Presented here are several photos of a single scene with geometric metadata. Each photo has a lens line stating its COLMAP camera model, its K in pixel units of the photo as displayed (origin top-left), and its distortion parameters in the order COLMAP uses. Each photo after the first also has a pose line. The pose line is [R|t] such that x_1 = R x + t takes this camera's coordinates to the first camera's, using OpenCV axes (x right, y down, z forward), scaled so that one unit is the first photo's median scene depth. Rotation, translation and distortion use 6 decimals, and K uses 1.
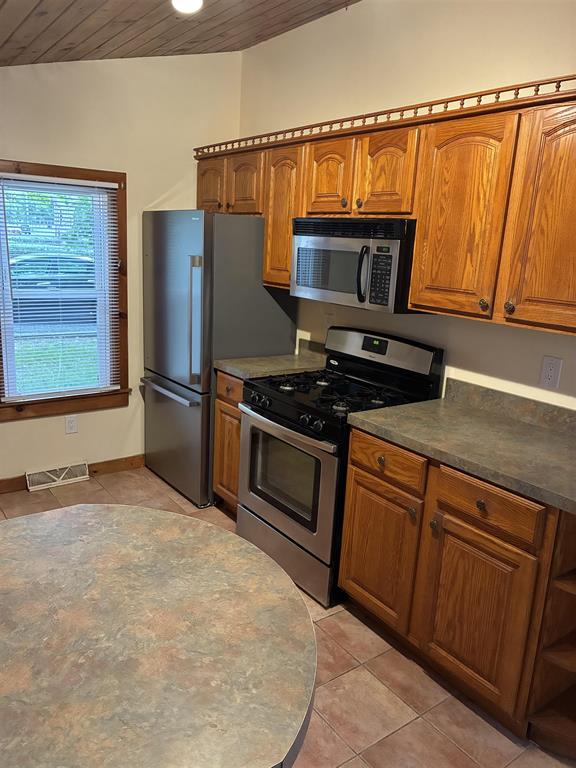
lens RADIAL K [[584.1, 0, 288.5], [0, 584.1, 382.4], [0, 0, 1]] dist [0.040750, -0.043570]
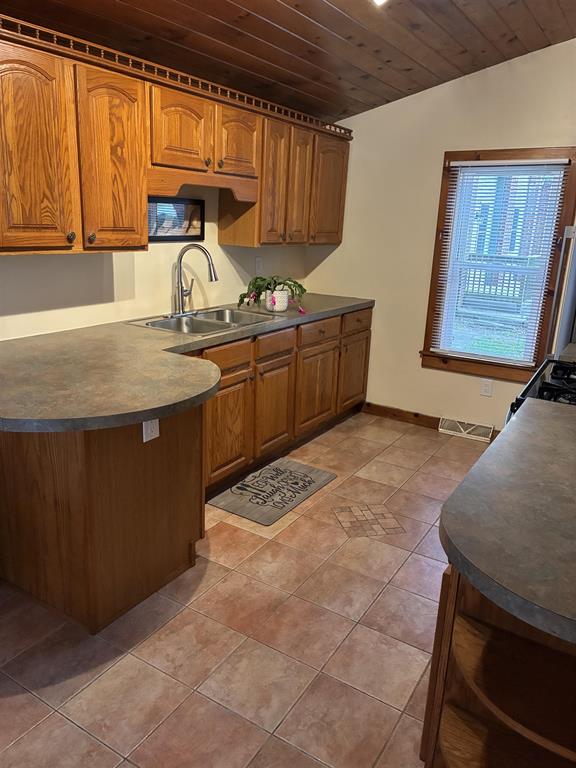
lens RADIAL K [[584.1, 0, 287.4], [0, 584.1, 385.1], [0, 0, 1]] dist [0.040750, -0.043570]
pose [[0.366961, 0.214971, -0.905057, 0.901224], [-0.227507, 0.964125, 0.136757, 0.002592], [0.901987, 0.155723, 0.402704, 0.419661]]
